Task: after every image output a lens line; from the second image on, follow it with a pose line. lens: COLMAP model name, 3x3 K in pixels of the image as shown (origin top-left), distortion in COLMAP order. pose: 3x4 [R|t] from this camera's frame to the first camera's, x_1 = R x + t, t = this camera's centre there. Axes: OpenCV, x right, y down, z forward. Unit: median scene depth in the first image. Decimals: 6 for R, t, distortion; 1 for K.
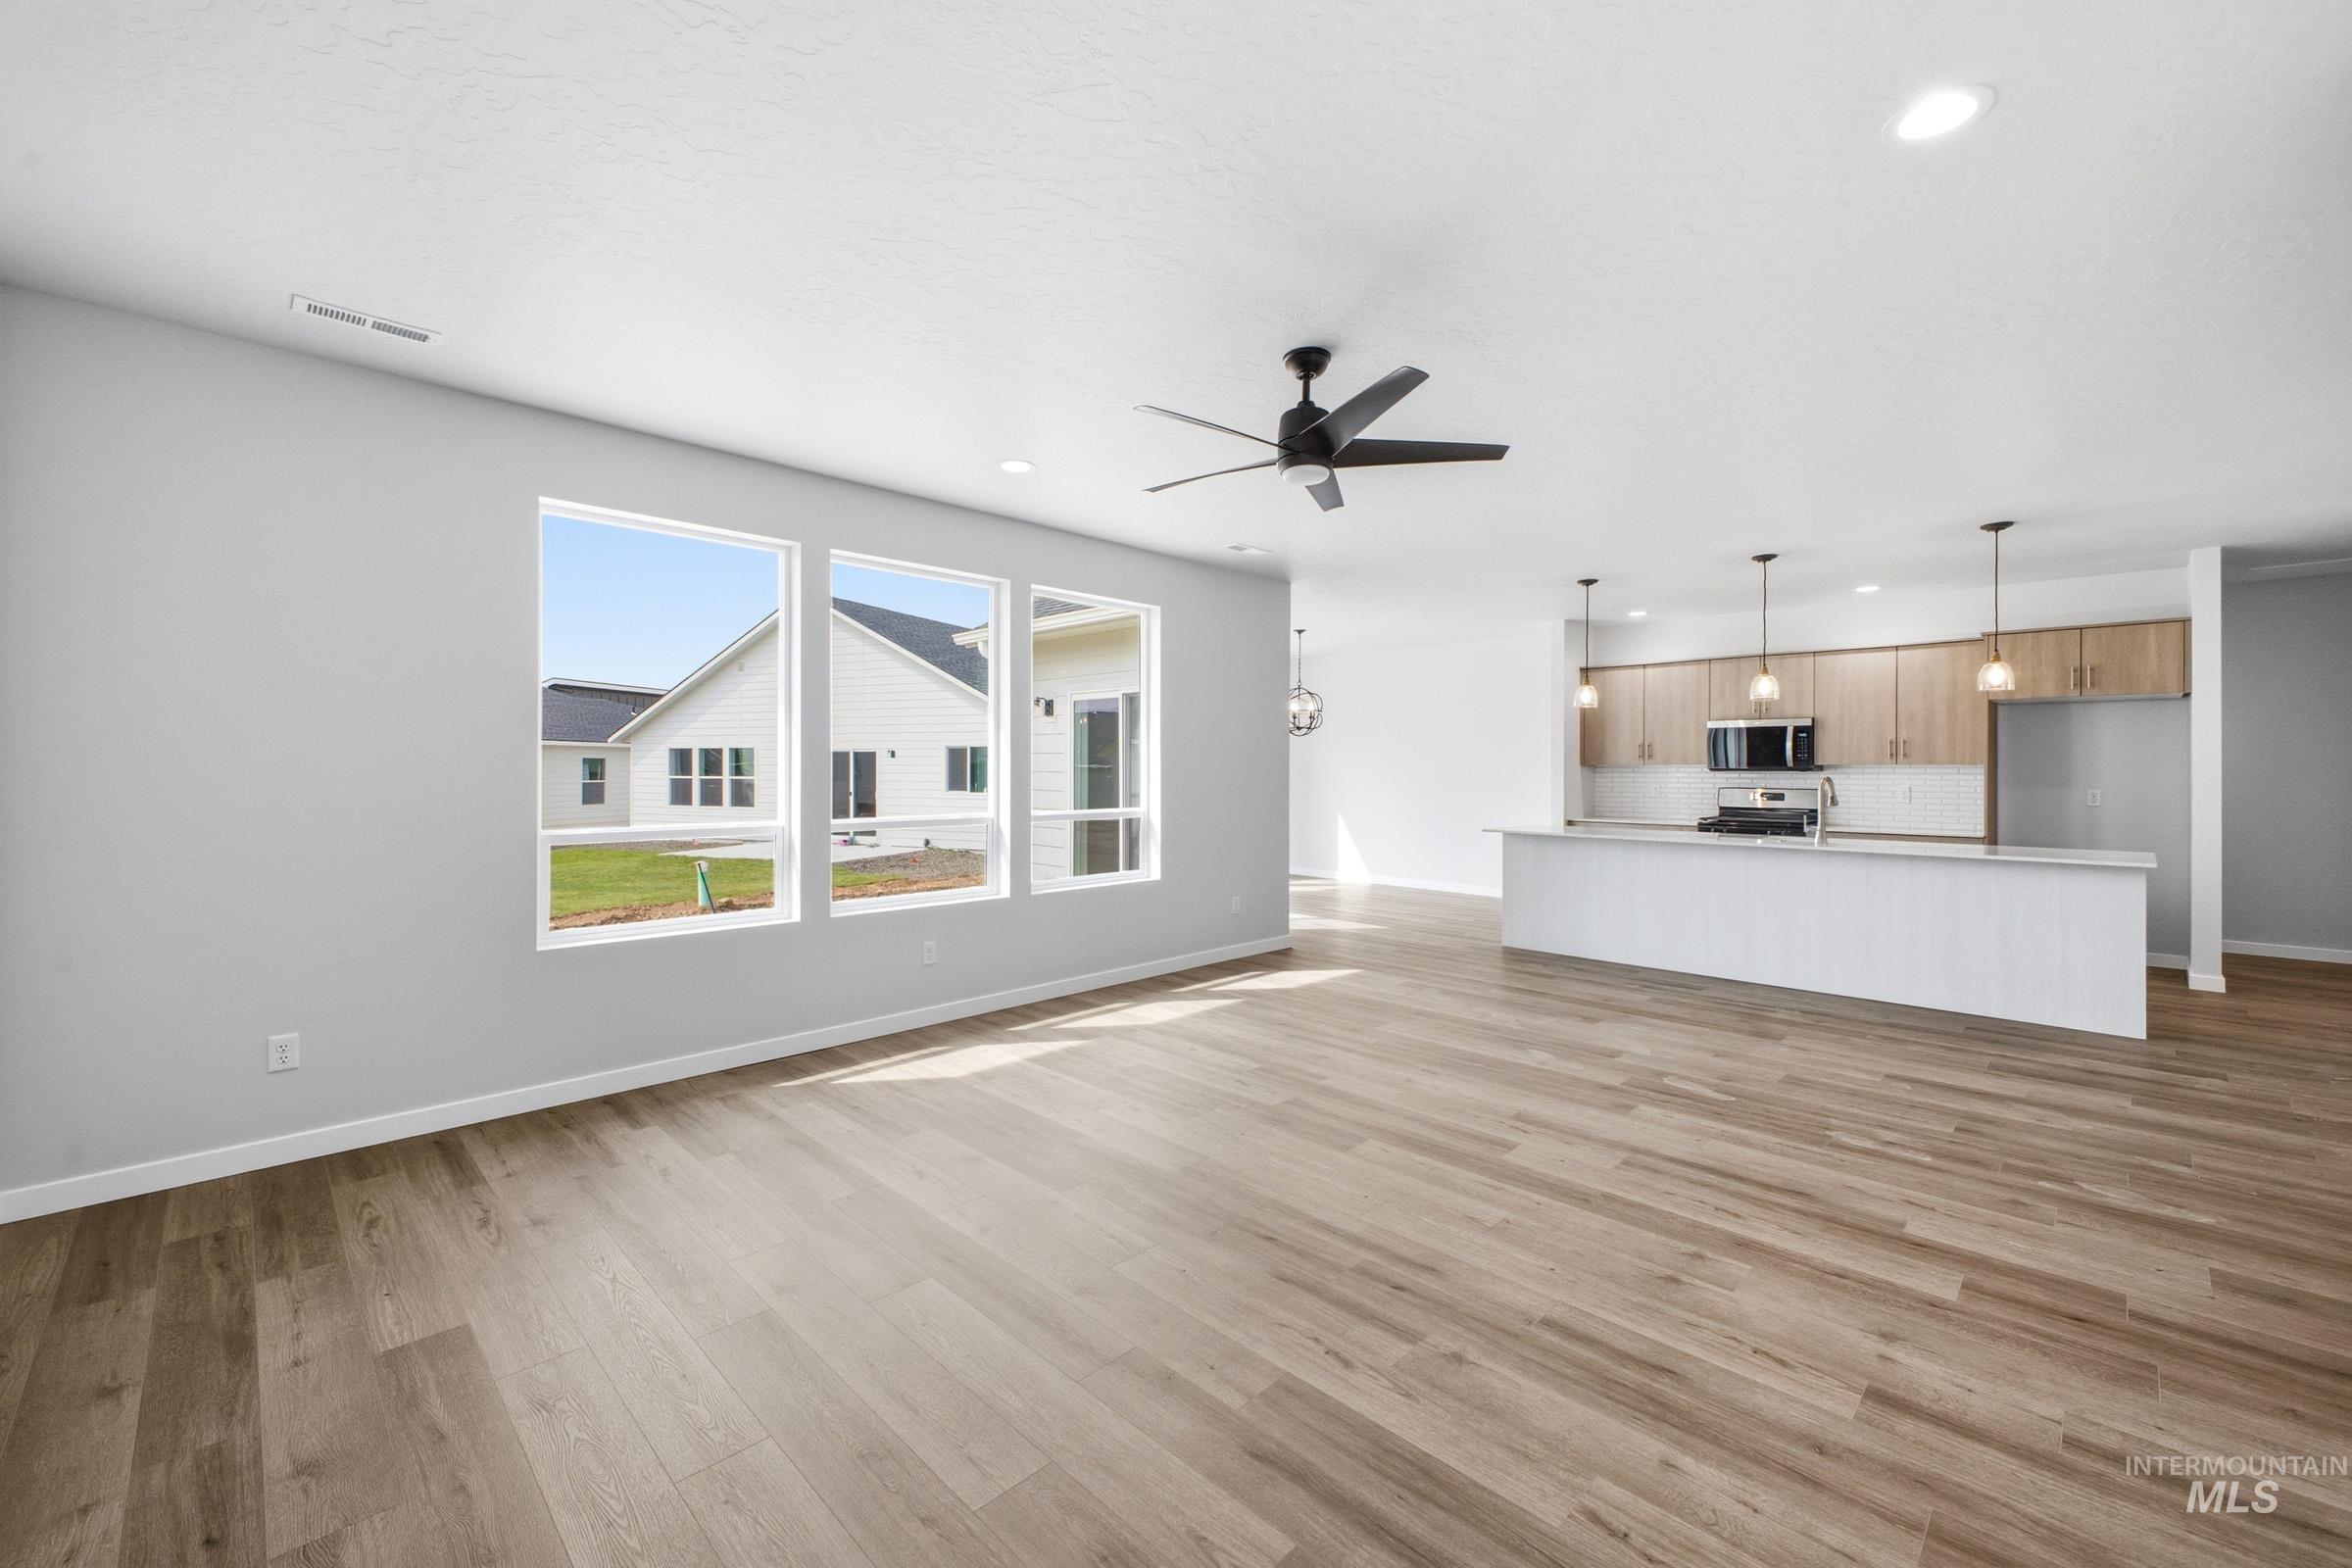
lens RADIAL K [[957.4, 0, 1175.9], [0, 957.4, 771.1], [0, 0, 1]] dist [0.011326, 0.000028]
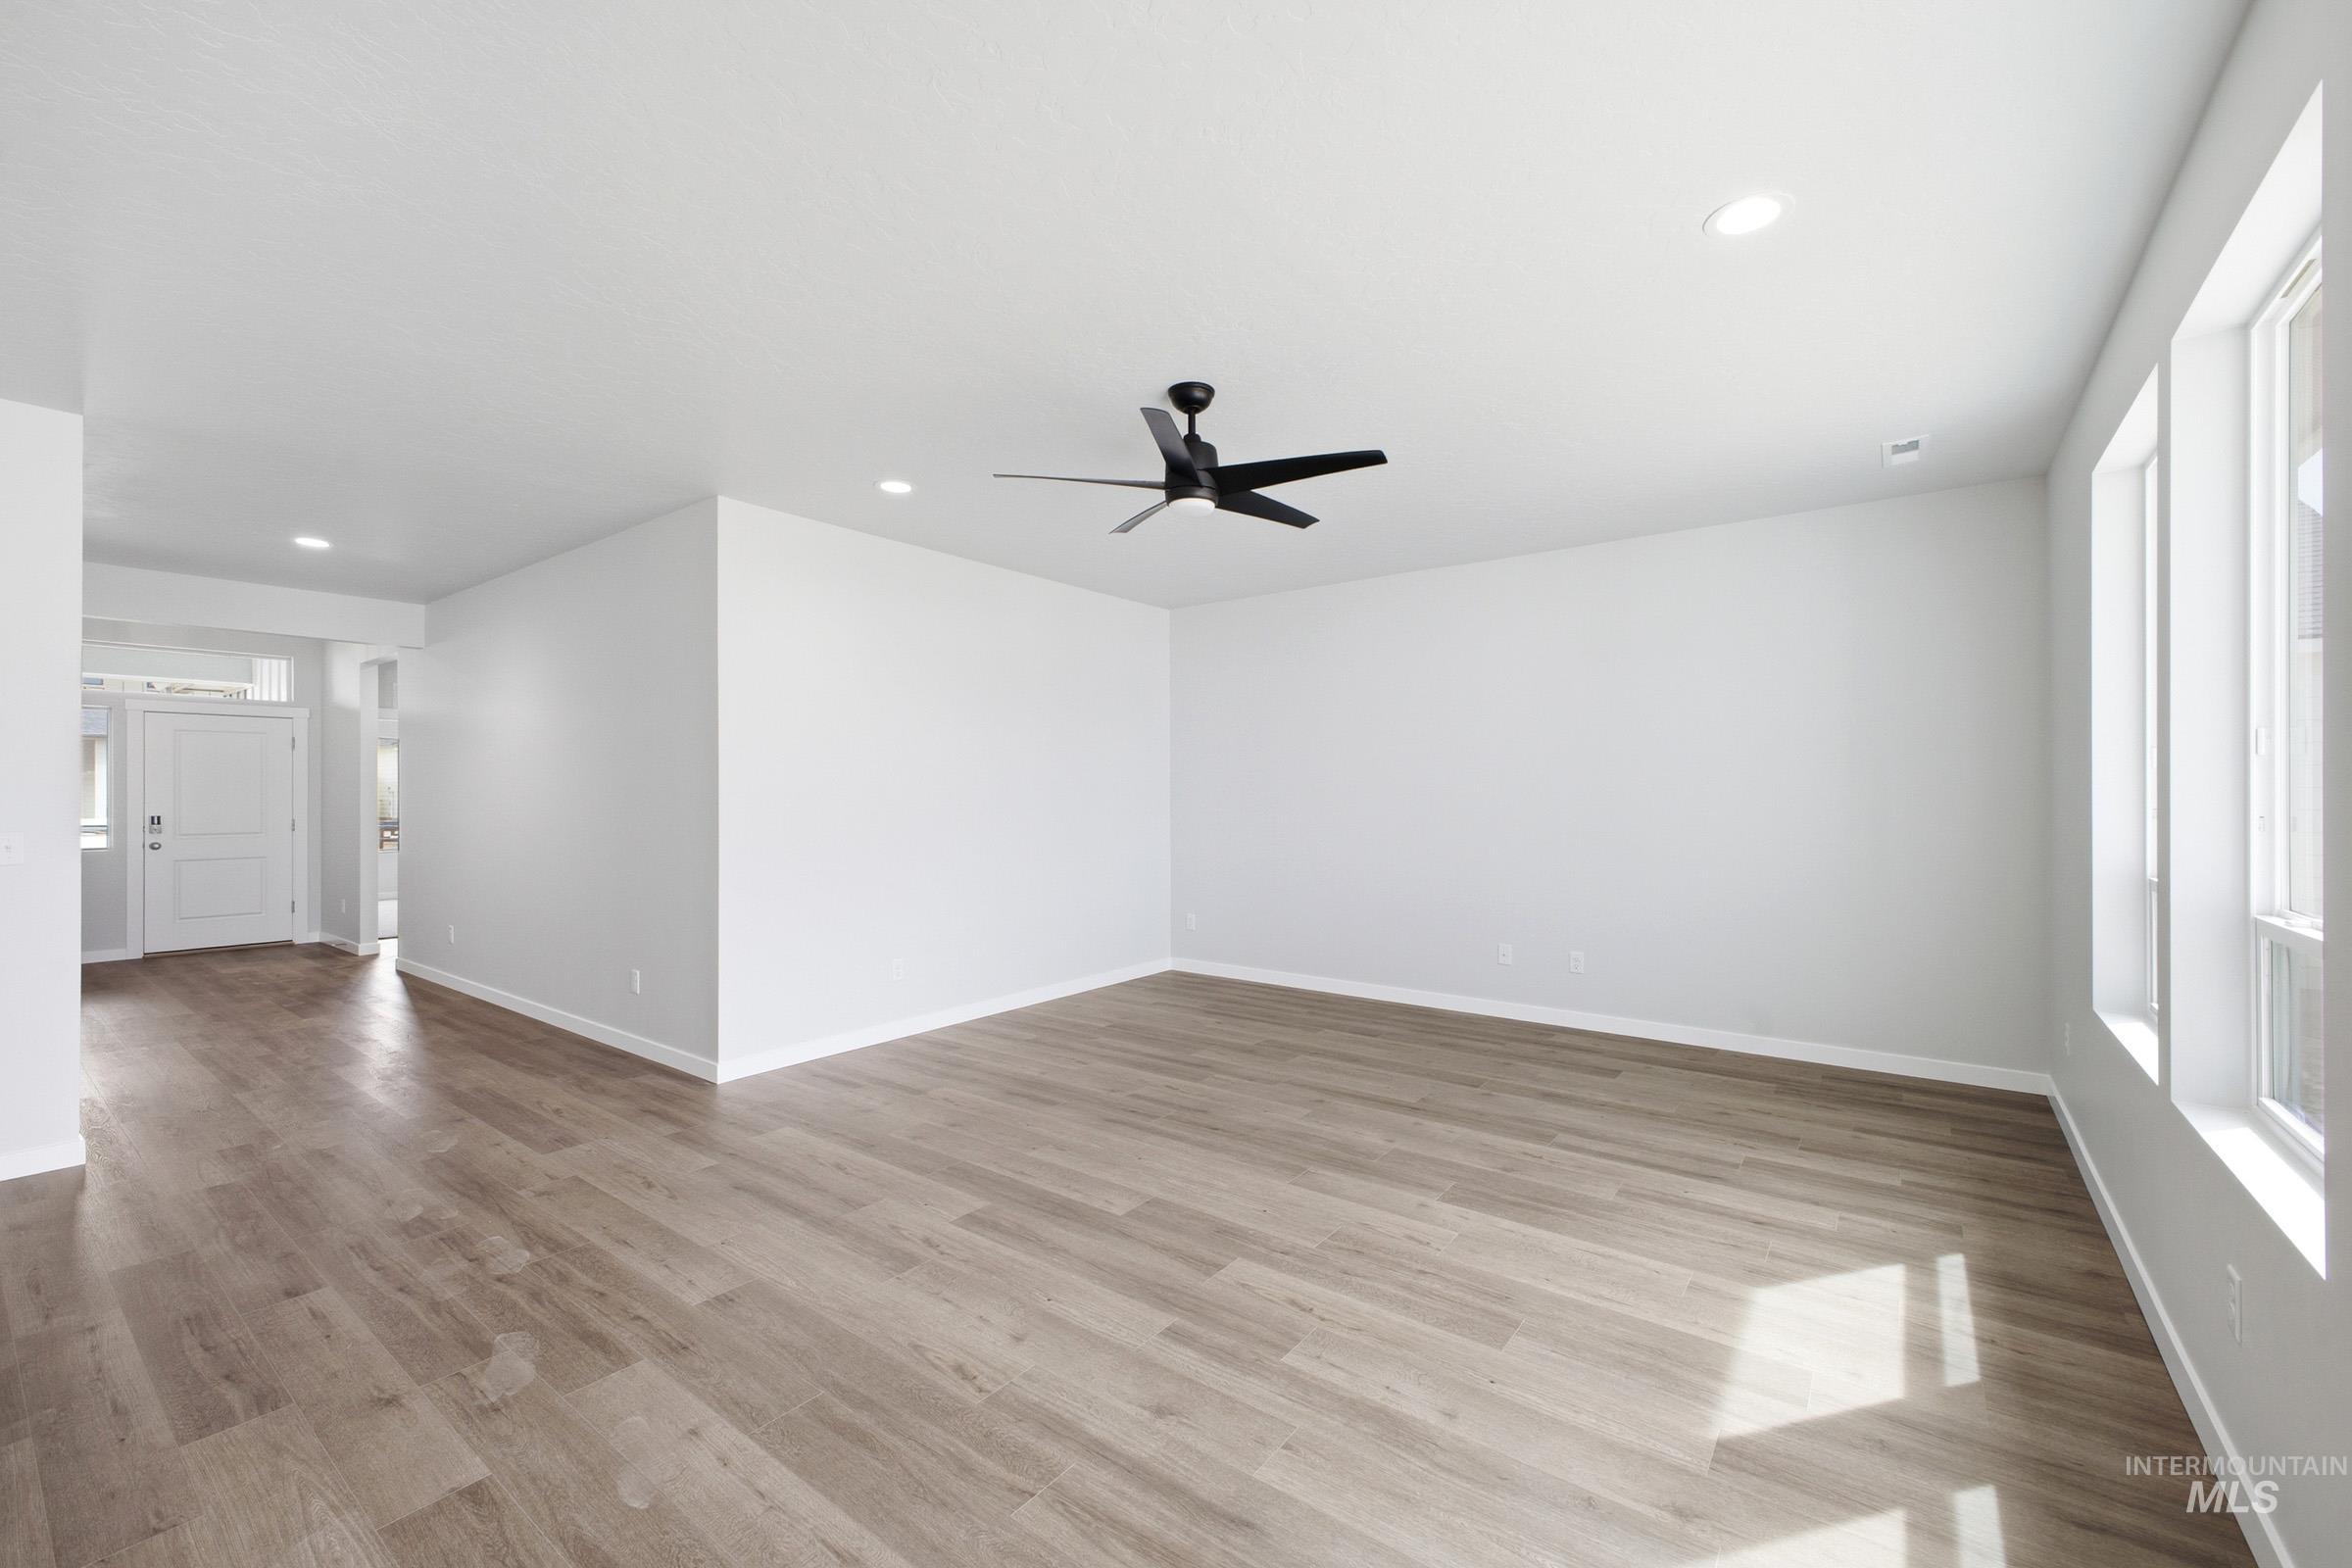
lens RADIAL K [[957.4, 0, 1175.9], [0, 957.4, 792.9], [0, 0, 1]] dist [0.011326, 0.000028]
pose [[-0.991141, -0.000568, -0.132815, 0.252330], [-0.000353, 0.999999, -0.001645, -0.001720], [0.132816, -0.001584, -0.991139, 1.761955]]
